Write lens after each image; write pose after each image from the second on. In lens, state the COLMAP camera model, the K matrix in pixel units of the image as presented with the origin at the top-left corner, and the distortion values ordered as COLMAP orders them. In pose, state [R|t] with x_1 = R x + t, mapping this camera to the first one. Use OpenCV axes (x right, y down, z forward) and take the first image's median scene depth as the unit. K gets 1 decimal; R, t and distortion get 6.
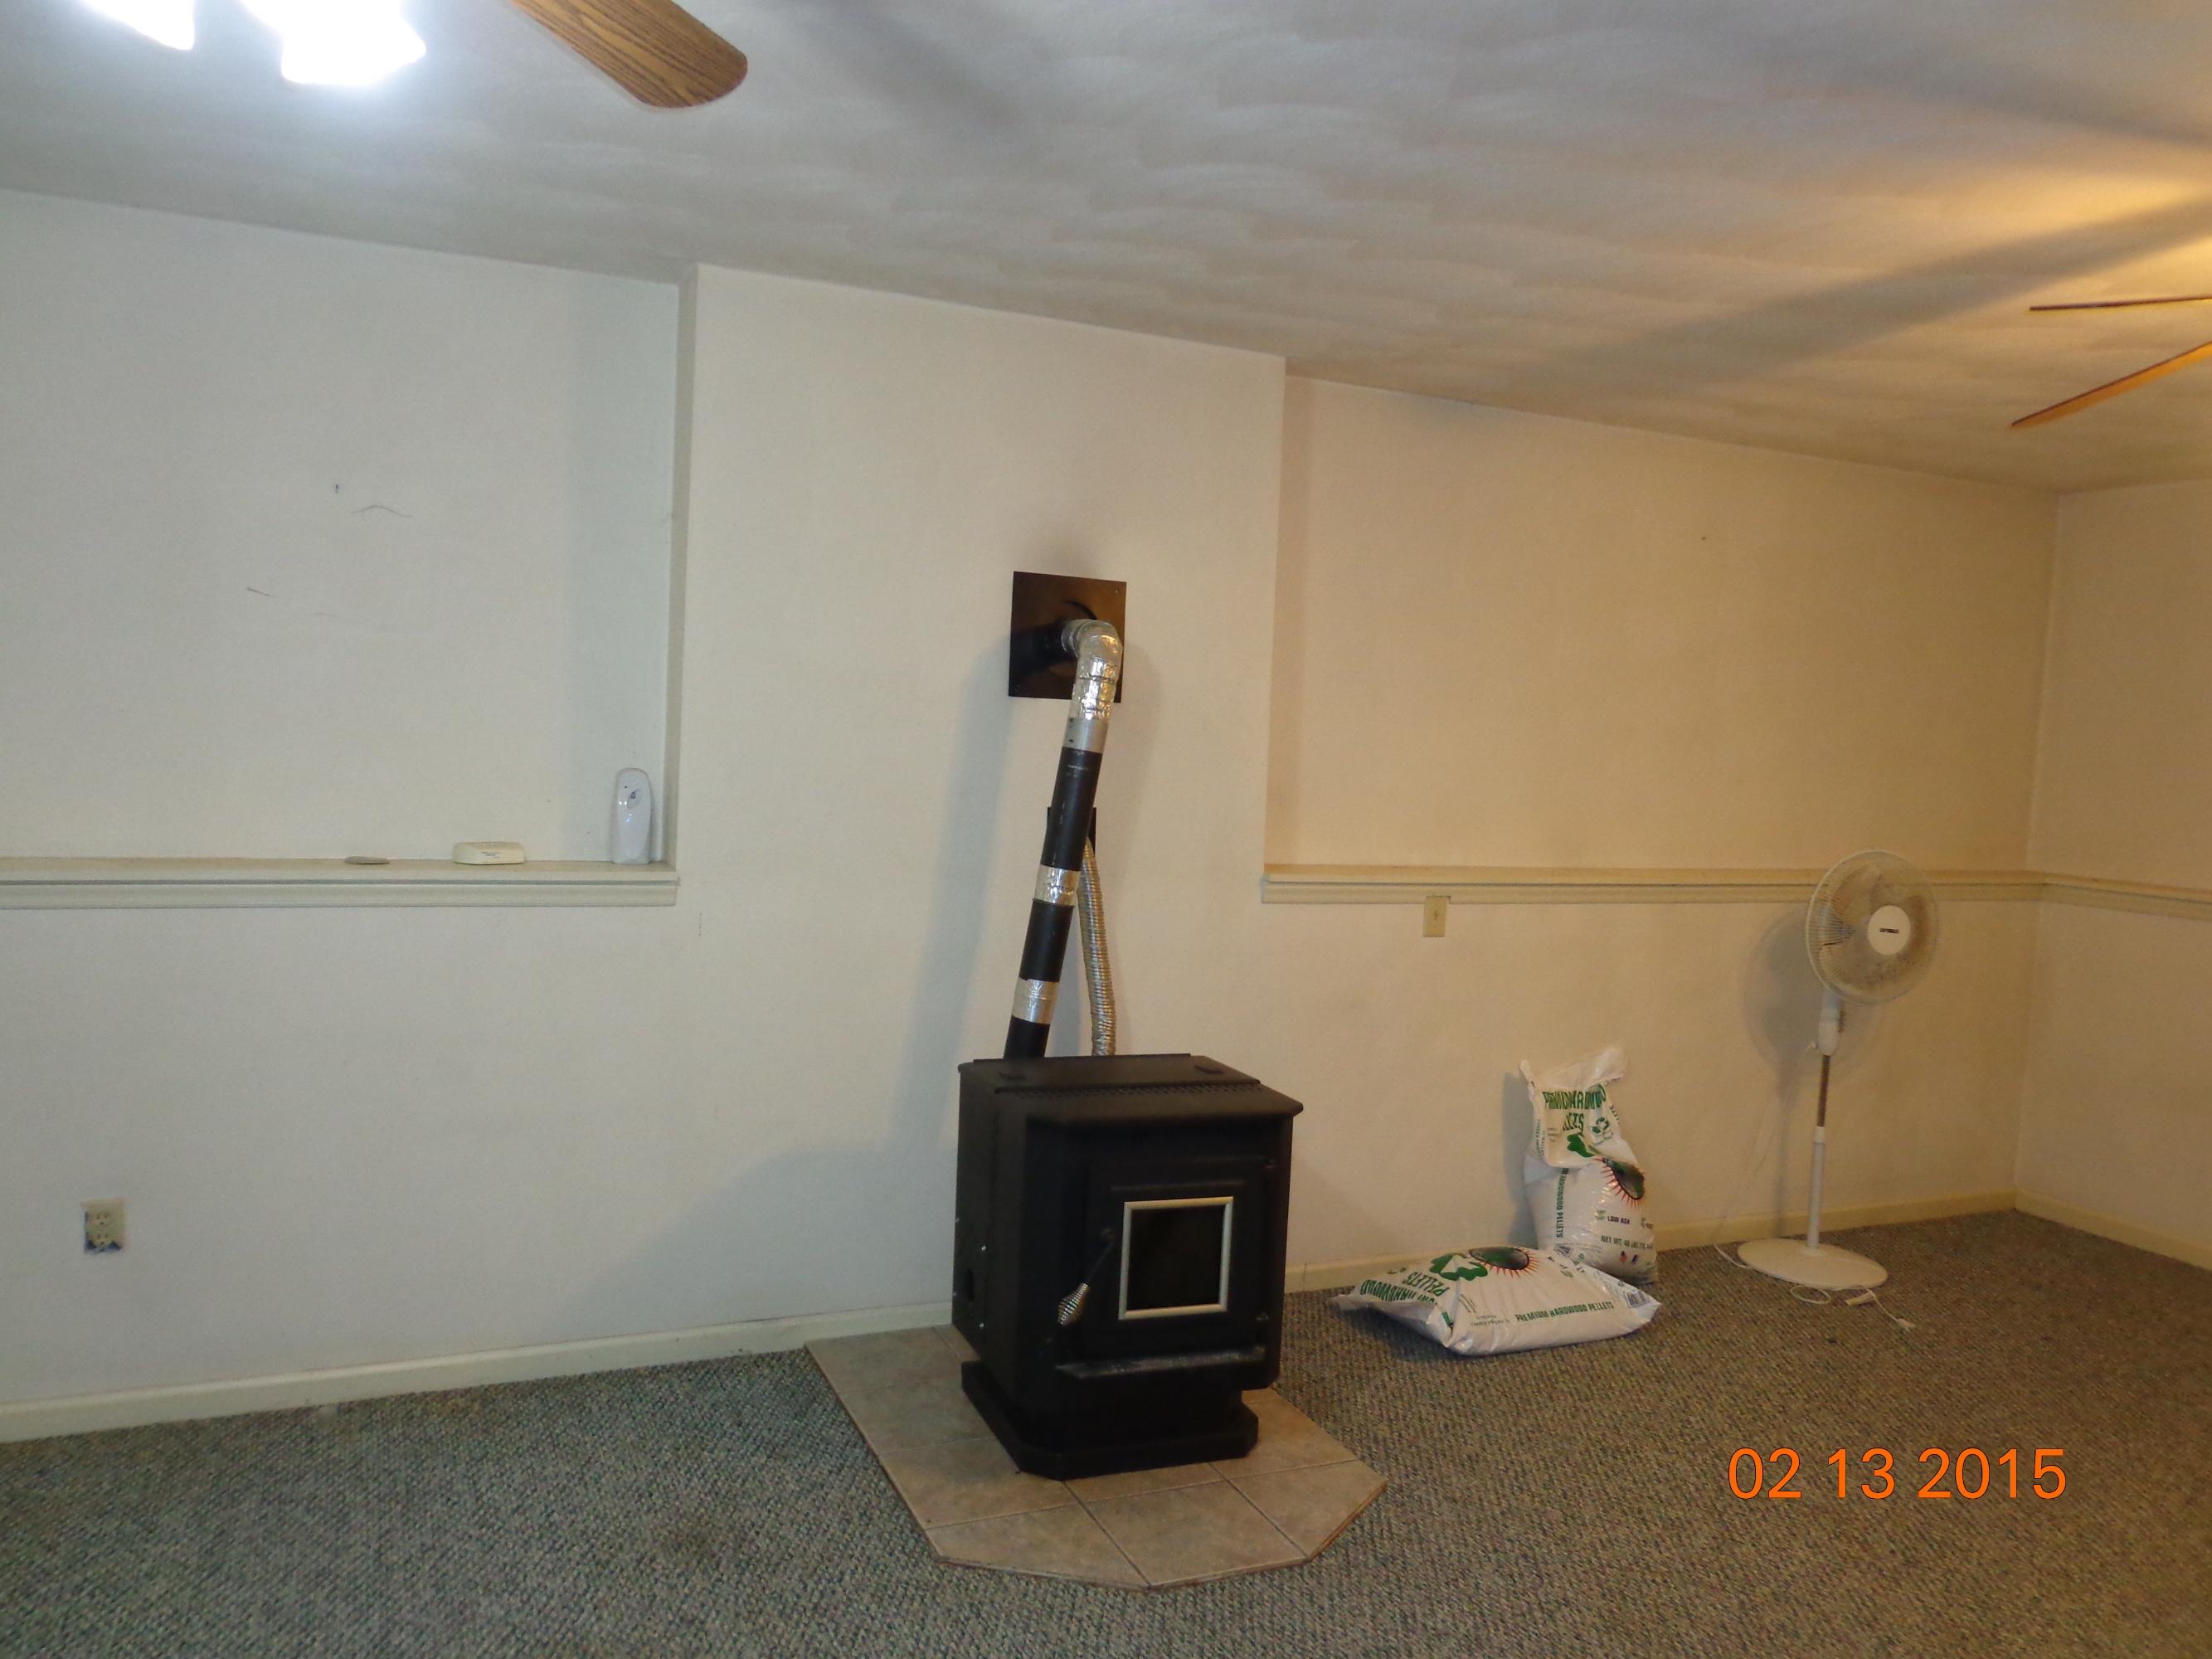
lens RADIAL K [[1646.5, 0, 1115.6], [0, 1646.5, 833.4], [0, 0, 1]] dist [0.007672, -0.001128]
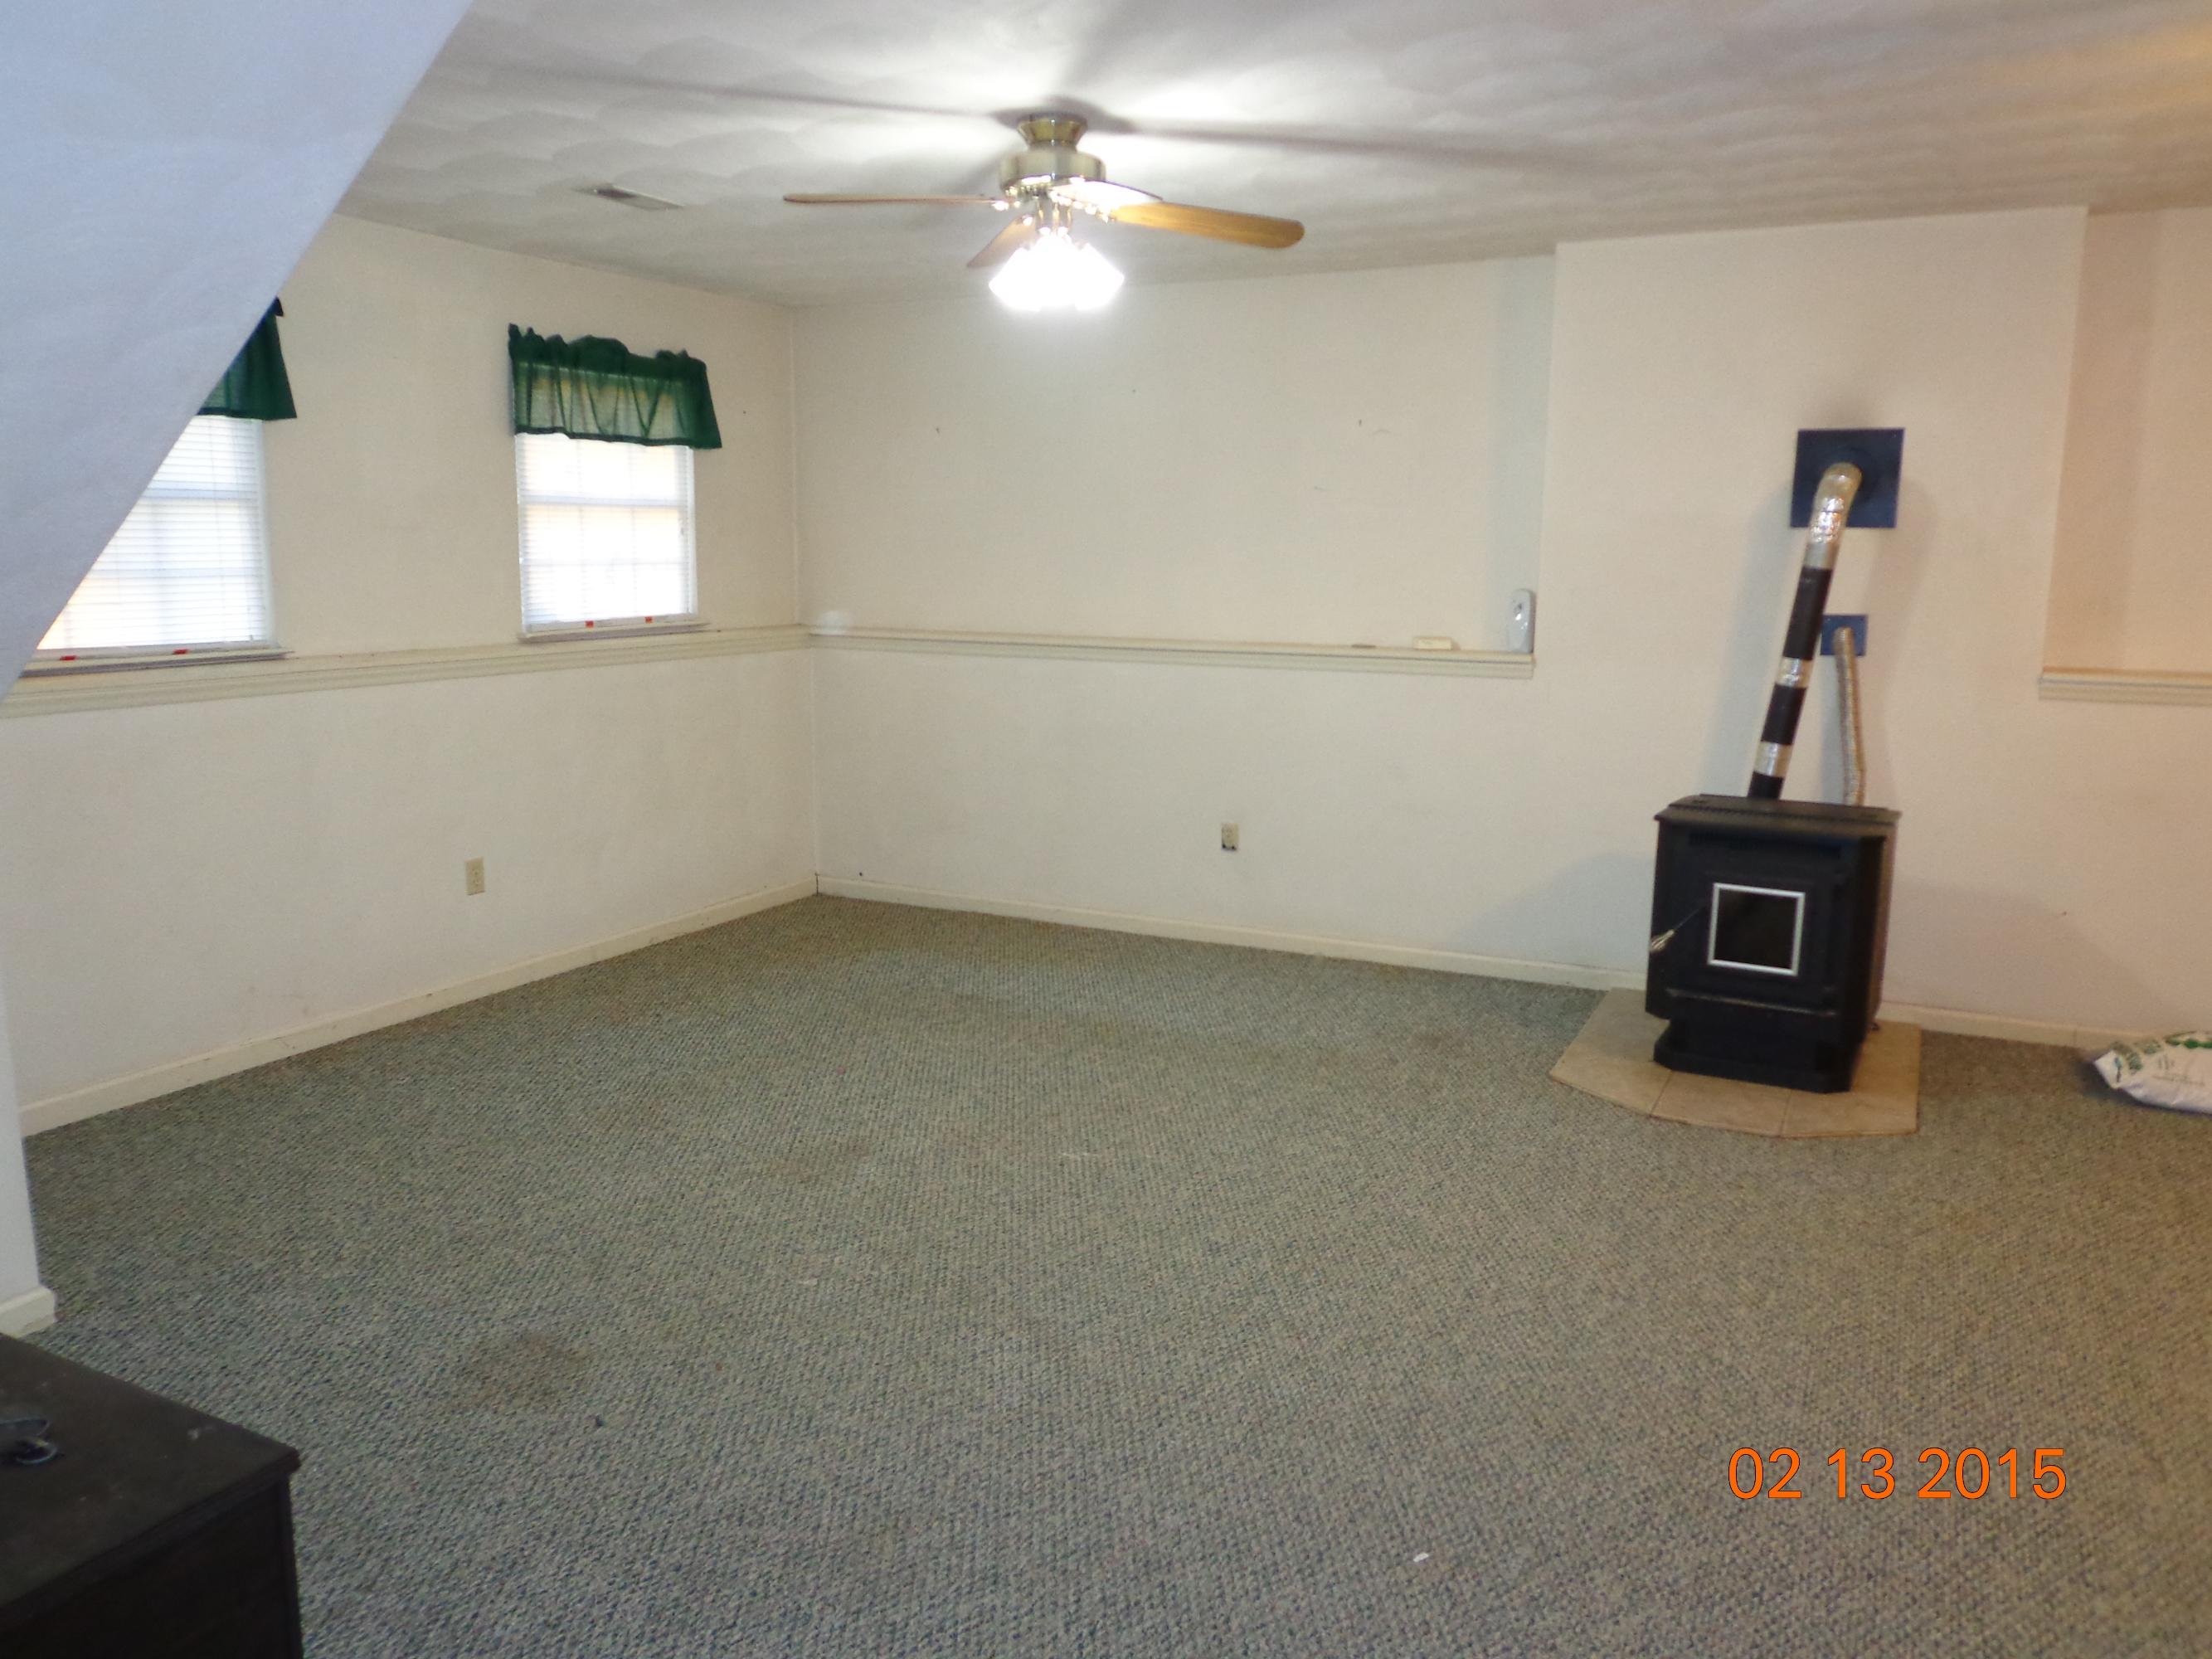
lens RADIAL K [[1646.5, 0, 1096.5], [0, 1646.5, 830.9], [0, 0, 1]] dist [0.007672, -0.001128]
pose [[0.638872, 0.093226, -0.763644, 0.663531], [-0.028316, 0.994807, 0.097758, 0.047282], [0.768792, -0.040831, 0.638194, -0.287617]]
